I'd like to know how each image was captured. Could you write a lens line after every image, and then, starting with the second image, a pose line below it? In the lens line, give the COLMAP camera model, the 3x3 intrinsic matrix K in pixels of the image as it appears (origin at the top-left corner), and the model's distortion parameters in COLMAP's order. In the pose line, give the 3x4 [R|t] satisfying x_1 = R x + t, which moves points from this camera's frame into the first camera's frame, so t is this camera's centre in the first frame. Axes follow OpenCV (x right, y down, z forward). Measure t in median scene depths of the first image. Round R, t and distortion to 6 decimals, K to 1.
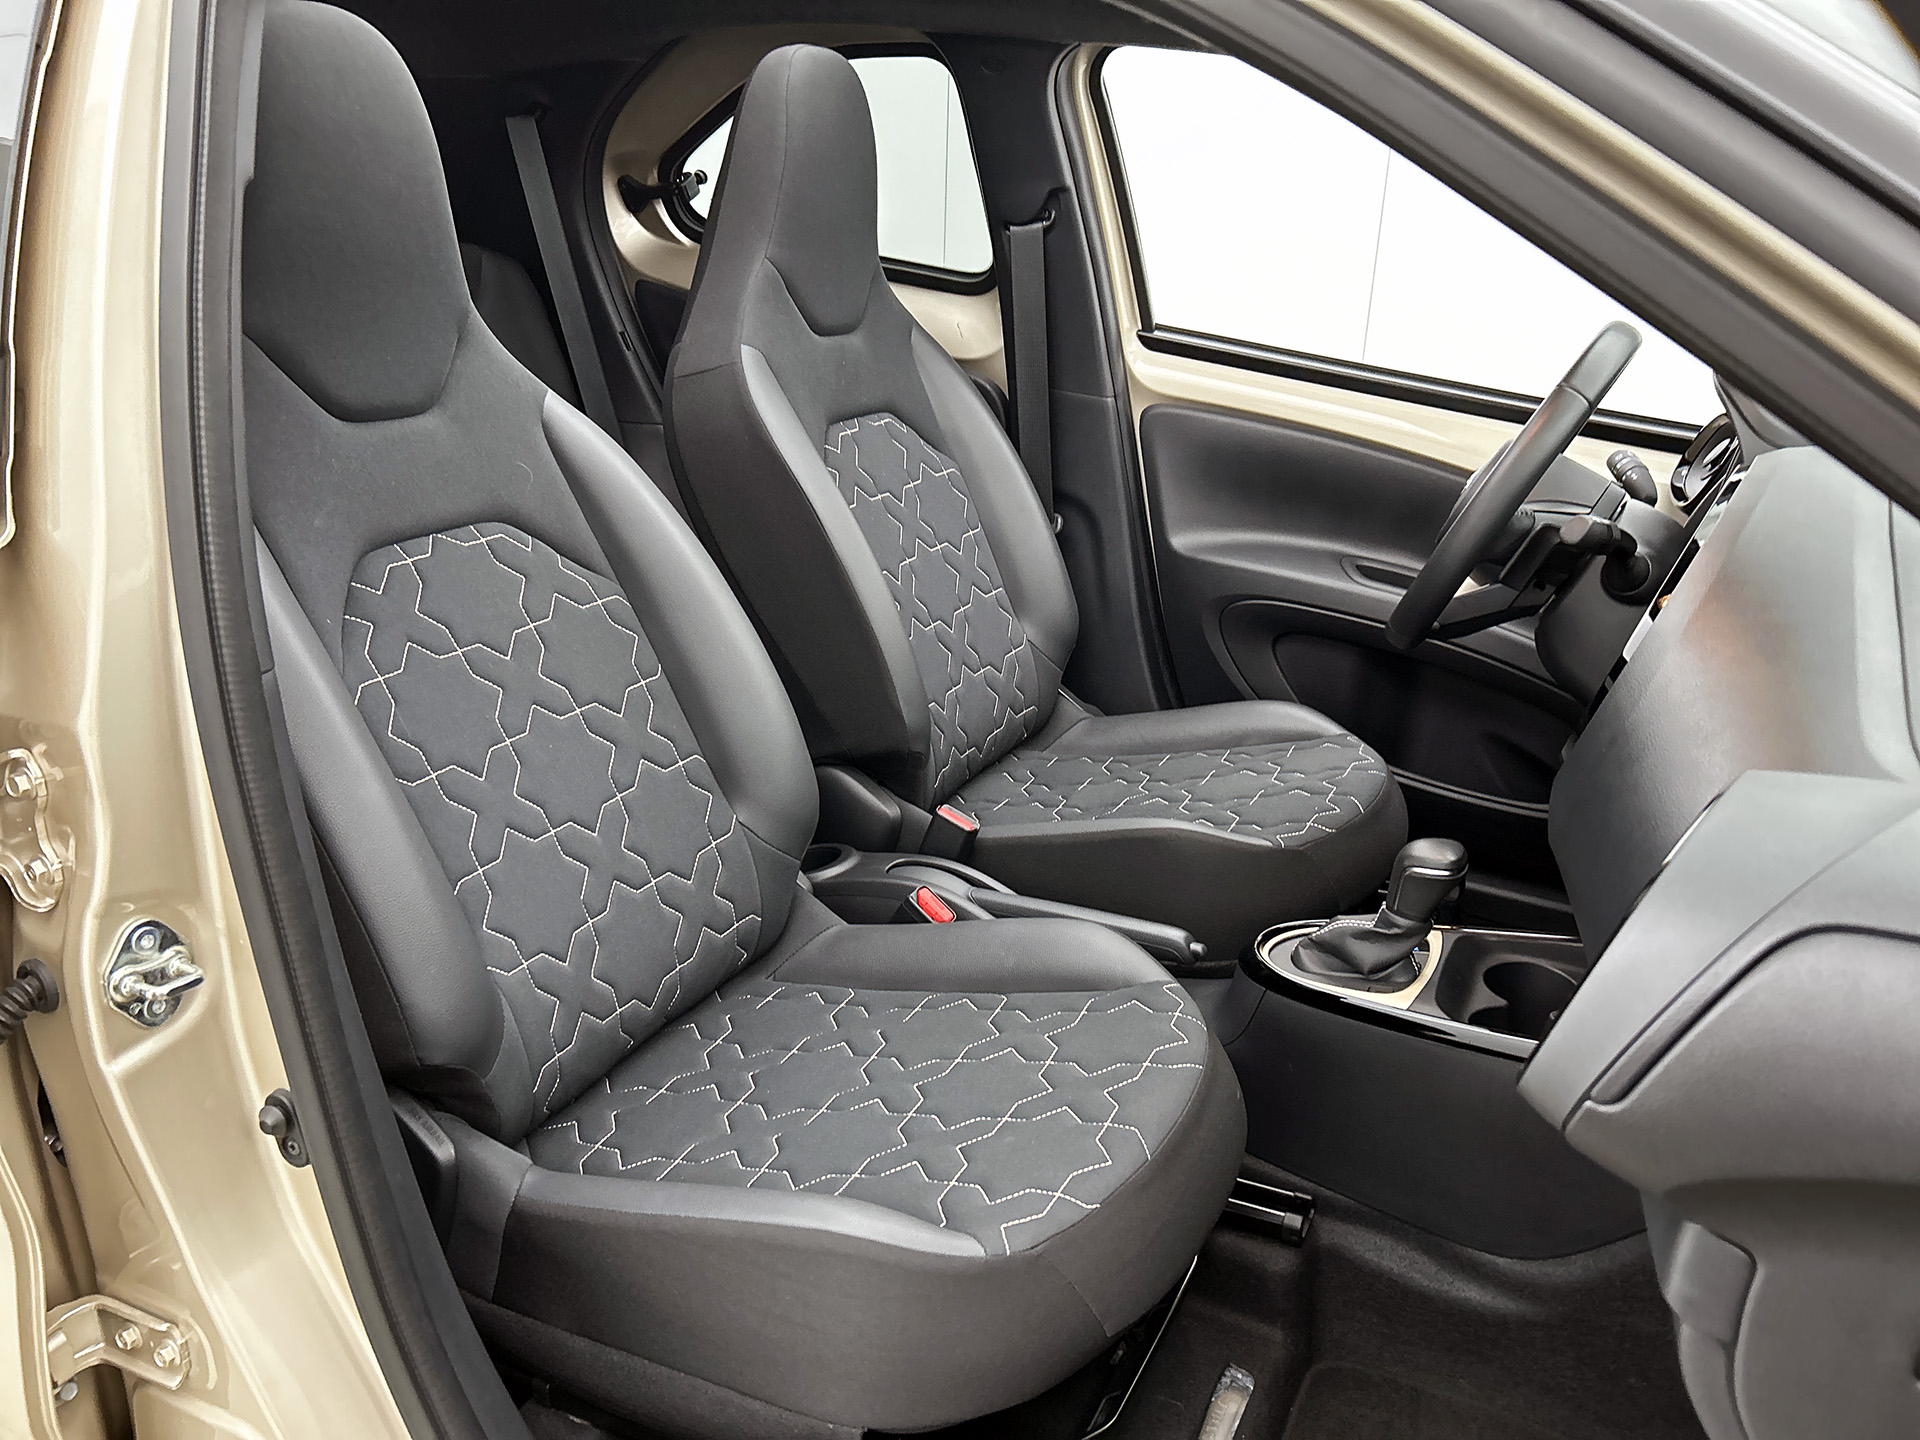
lens RADIAL K [[1542.1, 0, 960.0], [0, 1542.1, 720.0], [0, 0, 1]] dist [-0.004649, -0.003270]
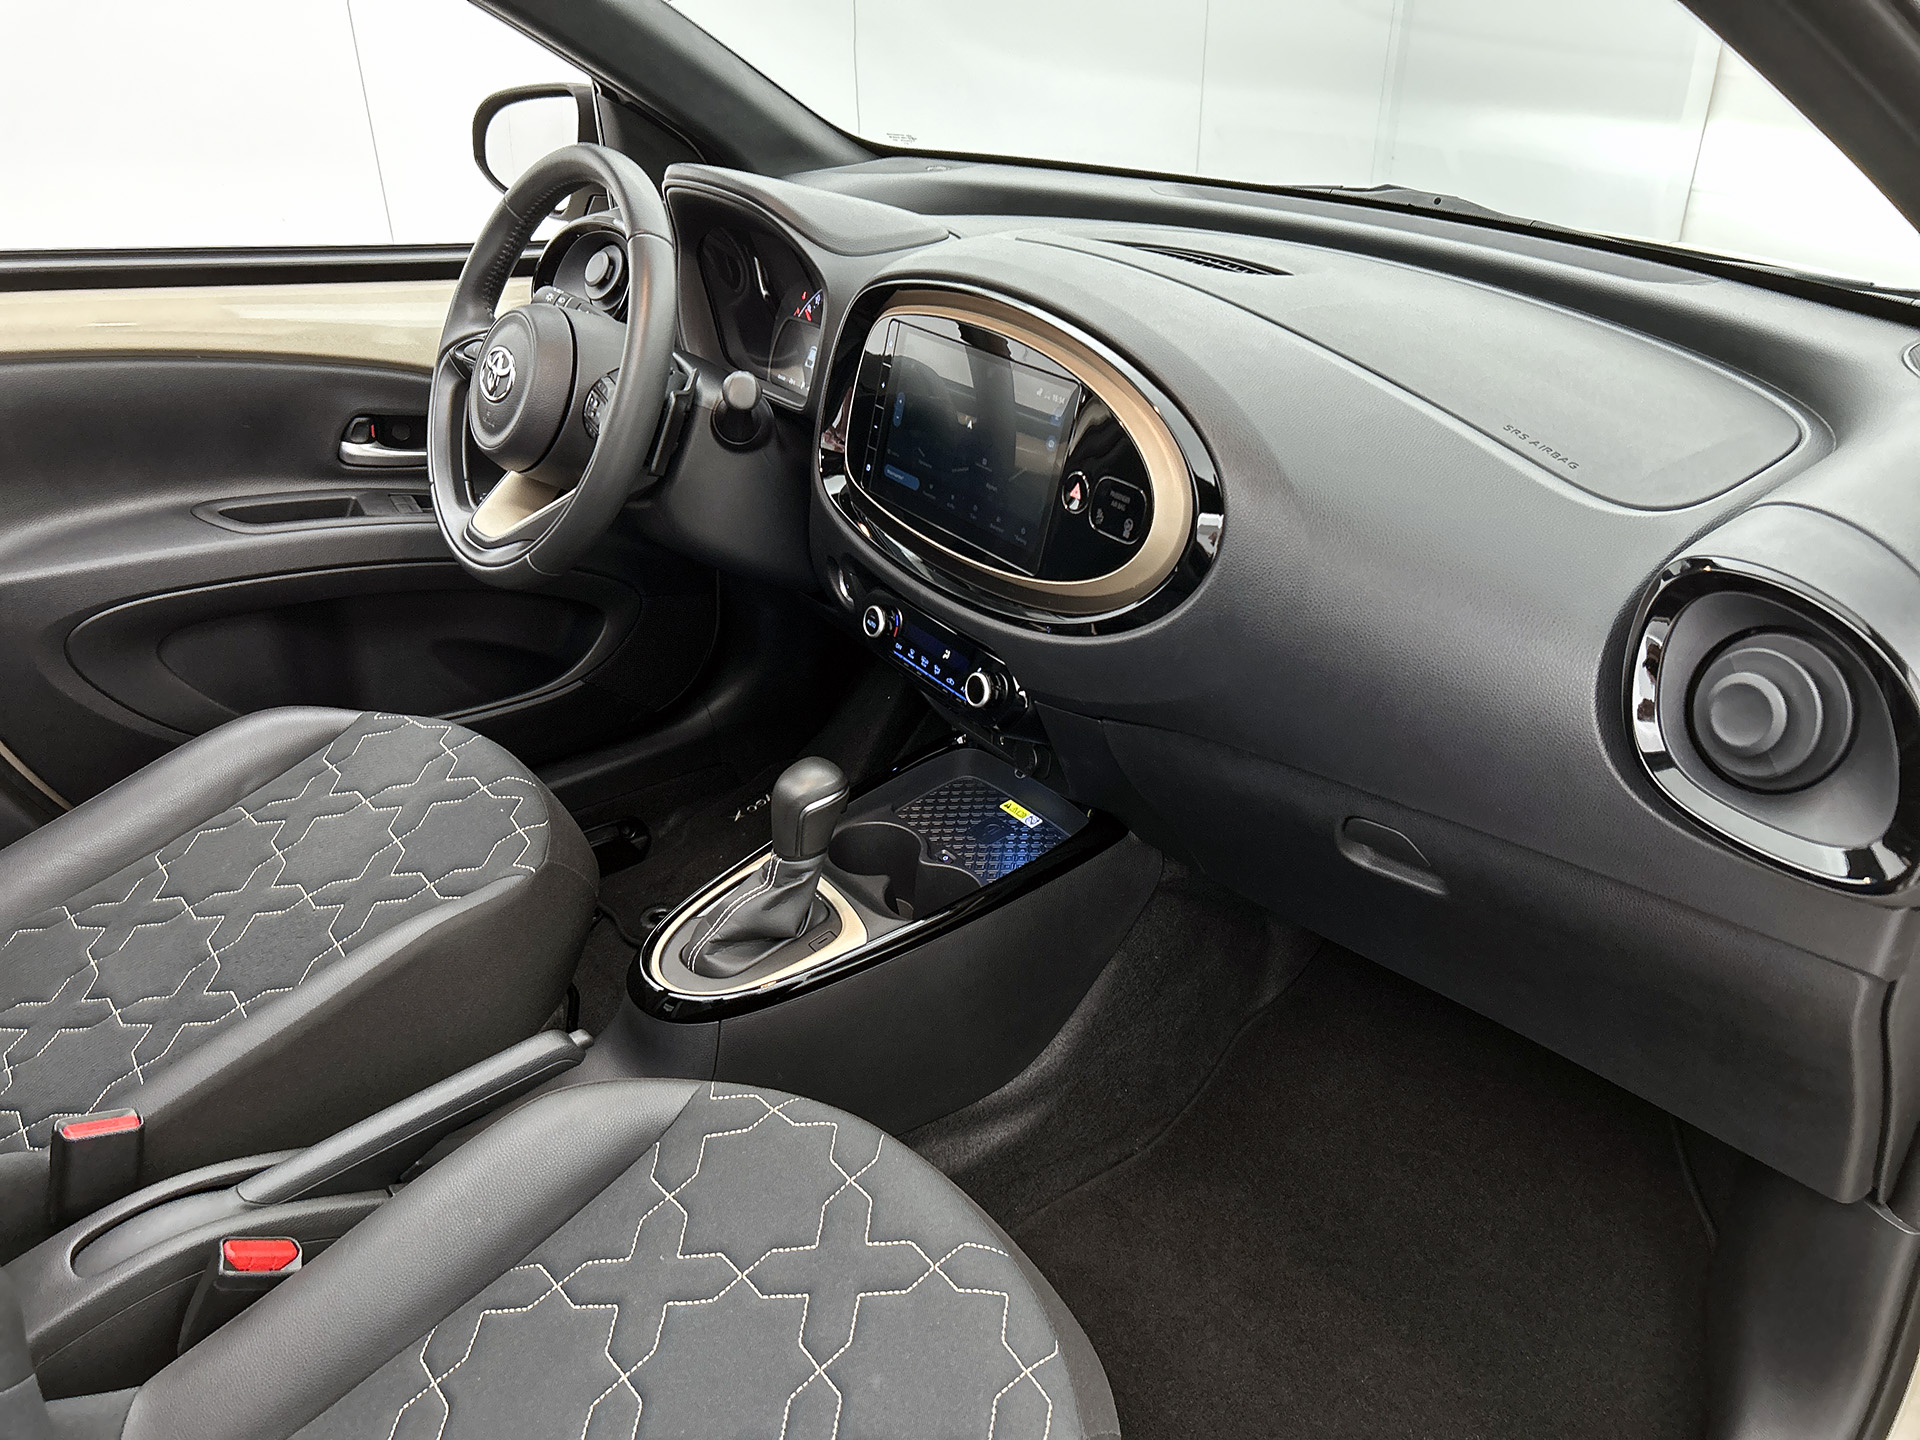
lens RADIAL K [[1448.0, 0, 960.0], [0, 1448.0, 720.0], [0, 0, 1]] dist [-0.004919, -0.003956]
pose [[0.386194, -0.449758, 0.805340, -0.254416], [0.317885, 0.884485, 0.341519, -0.160914], [-0.865912, 0.124113, 0.484554, 0.422514]]
